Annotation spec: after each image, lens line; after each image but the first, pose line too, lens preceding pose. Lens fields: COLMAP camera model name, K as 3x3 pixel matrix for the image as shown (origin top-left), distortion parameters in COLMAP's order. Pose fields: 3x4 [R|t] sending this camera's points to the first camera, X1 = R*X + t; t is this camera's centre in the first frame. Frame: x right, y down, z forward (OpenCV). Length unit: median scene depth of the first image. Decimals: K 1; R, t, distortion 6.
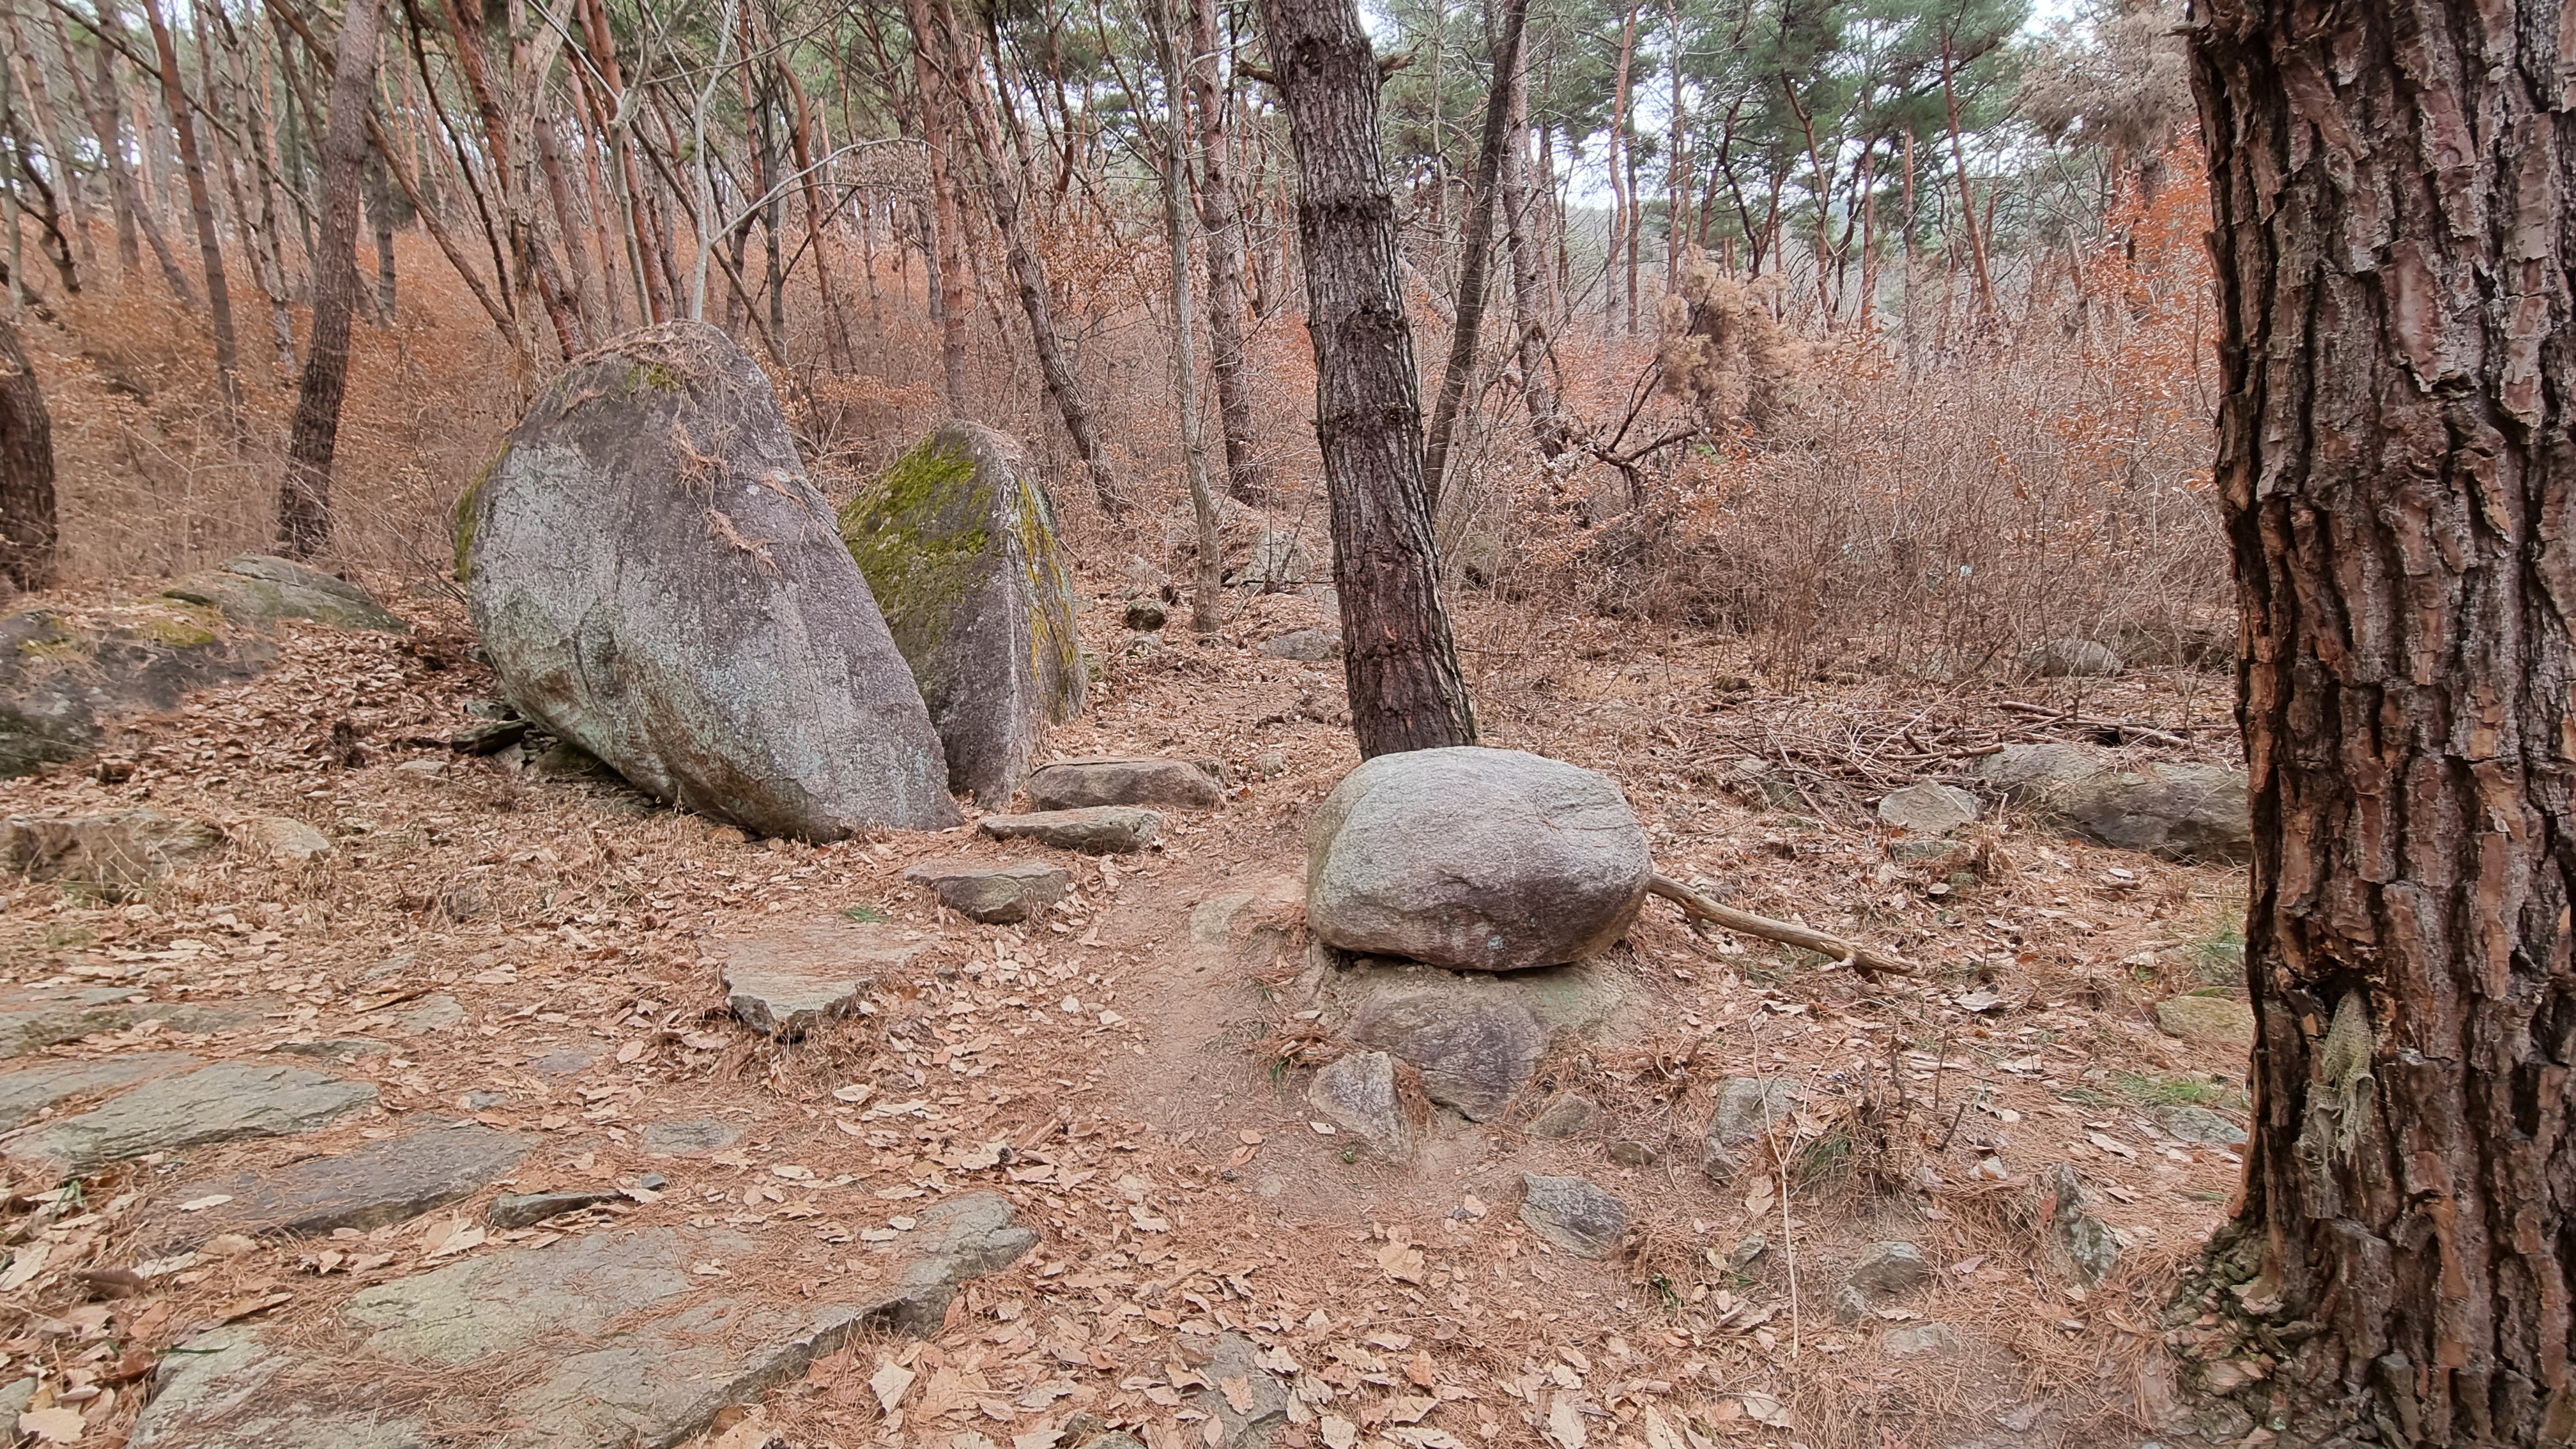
lens RADIAL K [[1045.8, 0, 1291.1], [0, 1045.8, 736.2], [0, 0, 1]] dist [-0.003765, -0.000706]
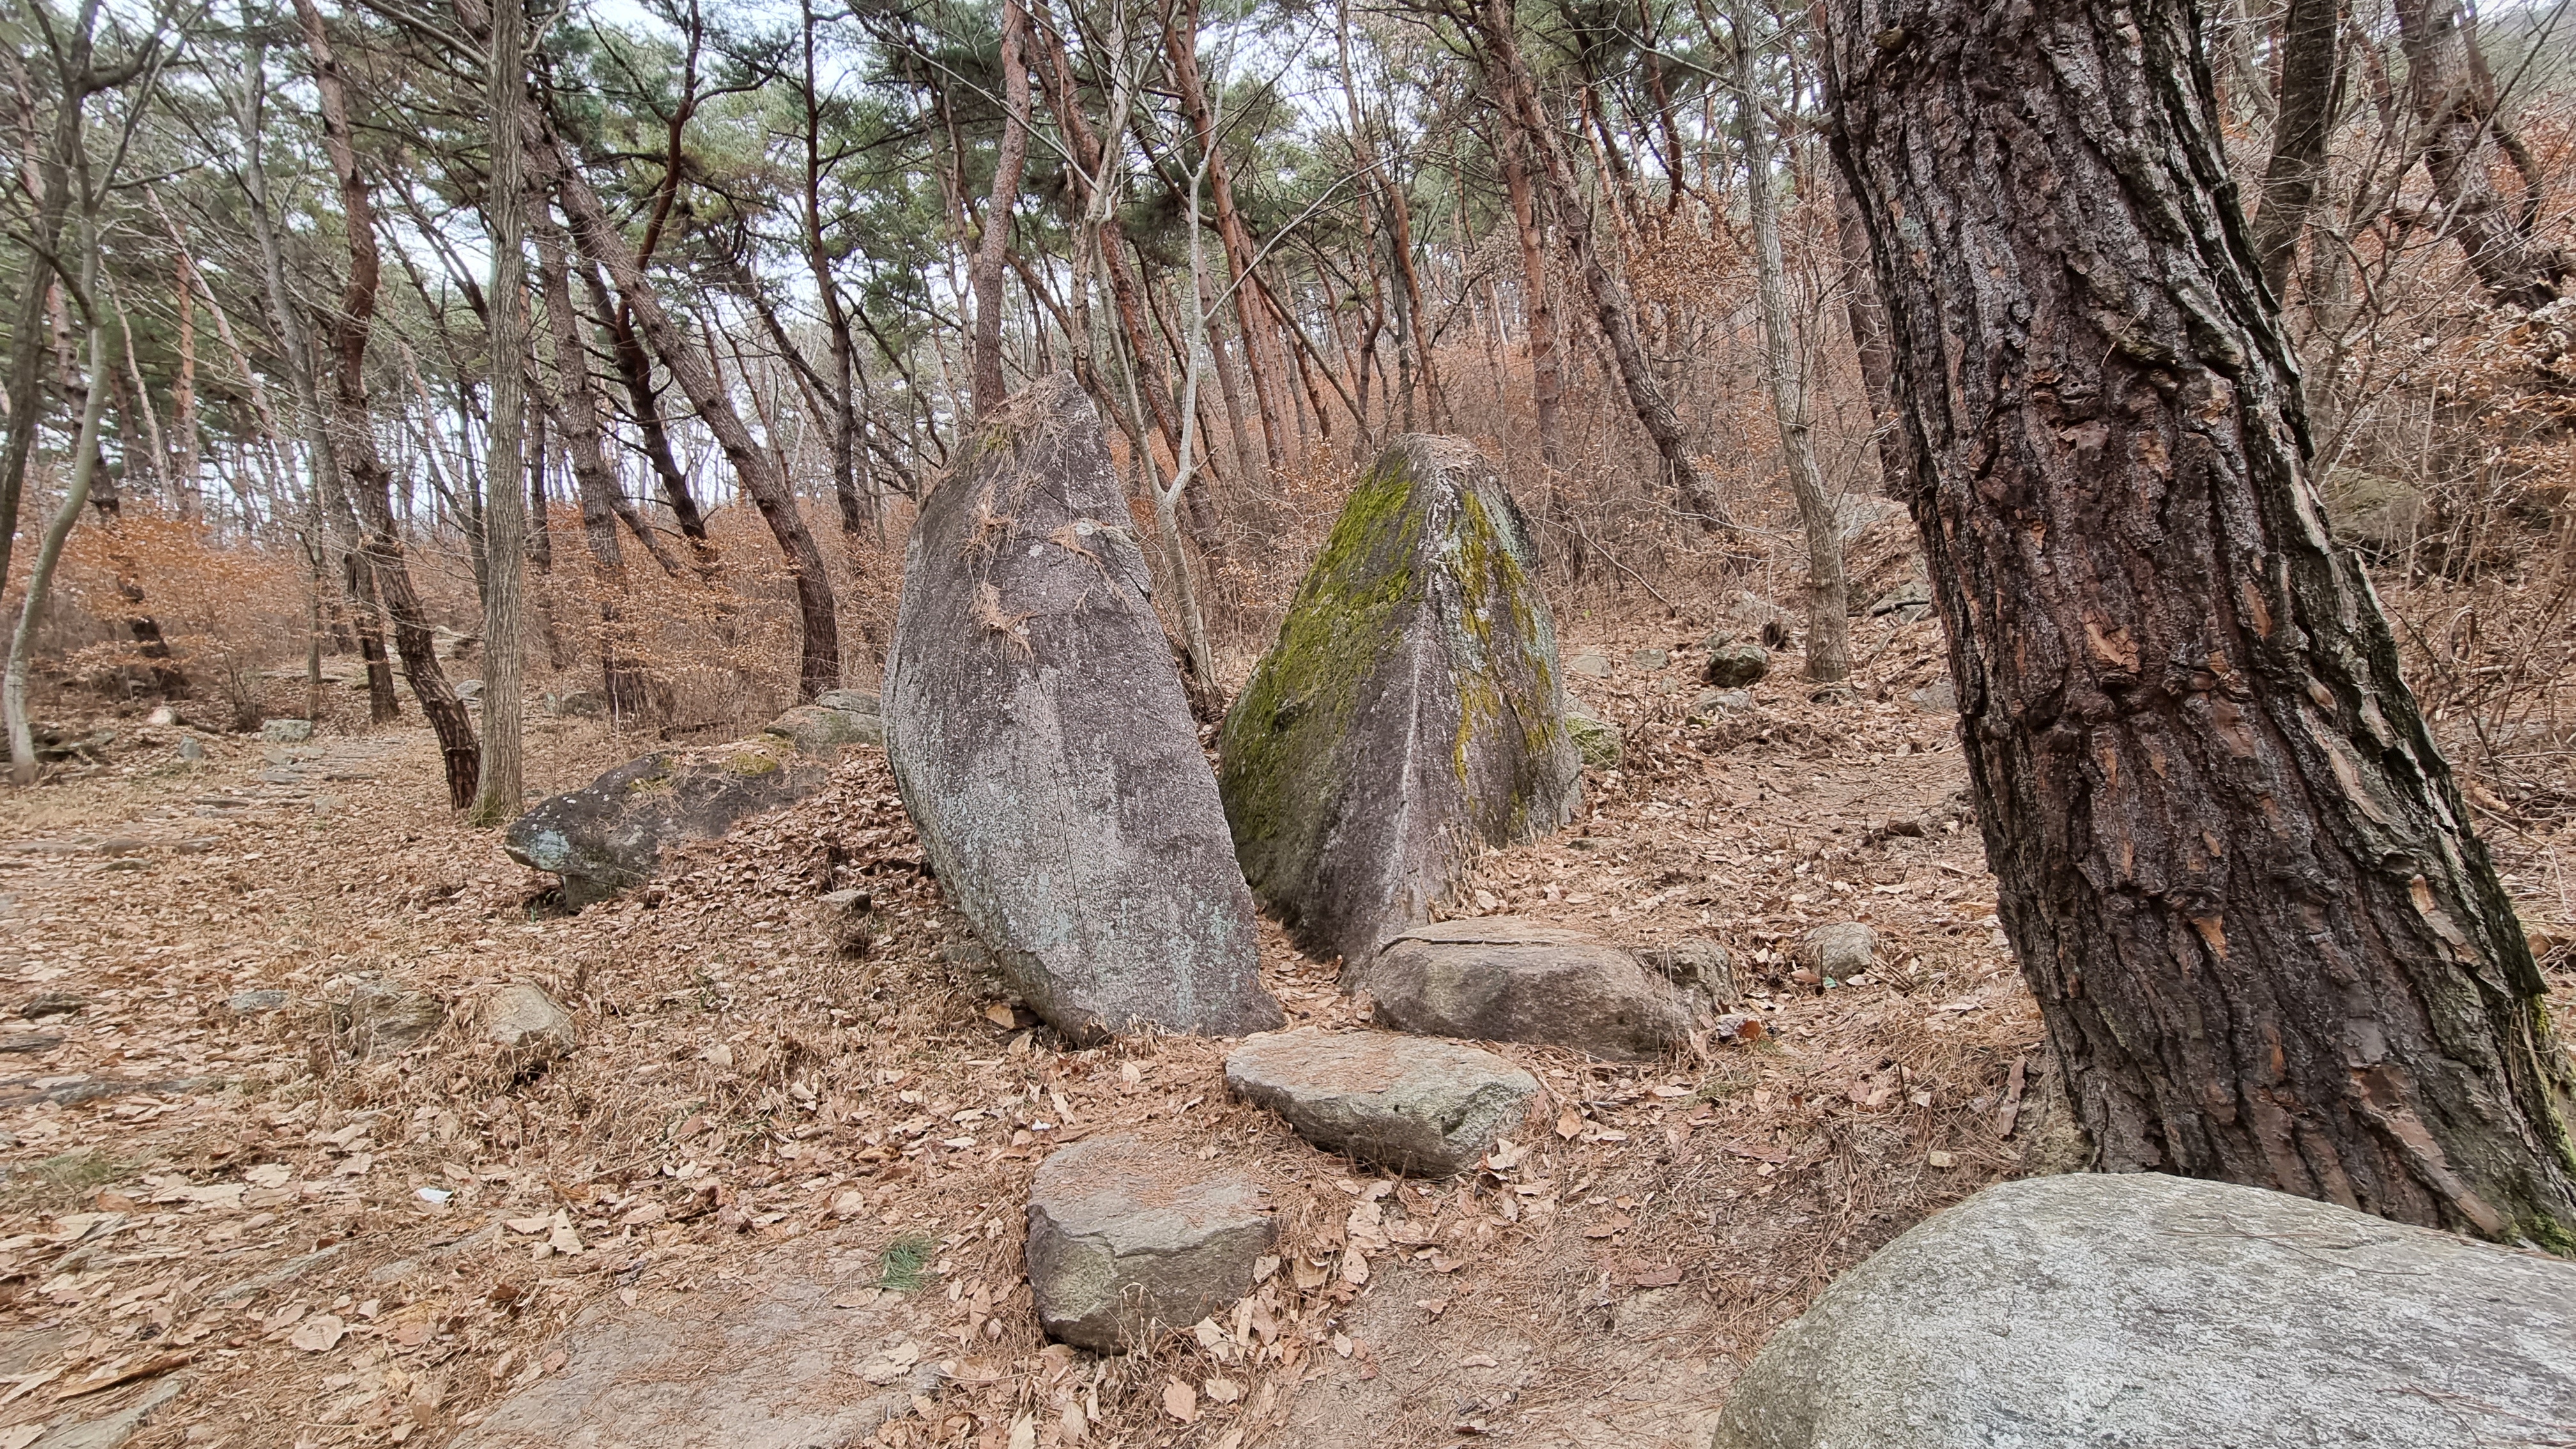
lens RADIAL K [[1045.8, 0, 1284.2], [0, 1045.8, 741.2], [0, 0, 1]] dist [-0.003765, -0.000706]
pose [[0.811134, -0.054846, -0.582283, 0.060773], [0.018996, 0.997539, -0.067498, -0.044268], [0.584552, 0.043689, 0.810179, 0.496930]]
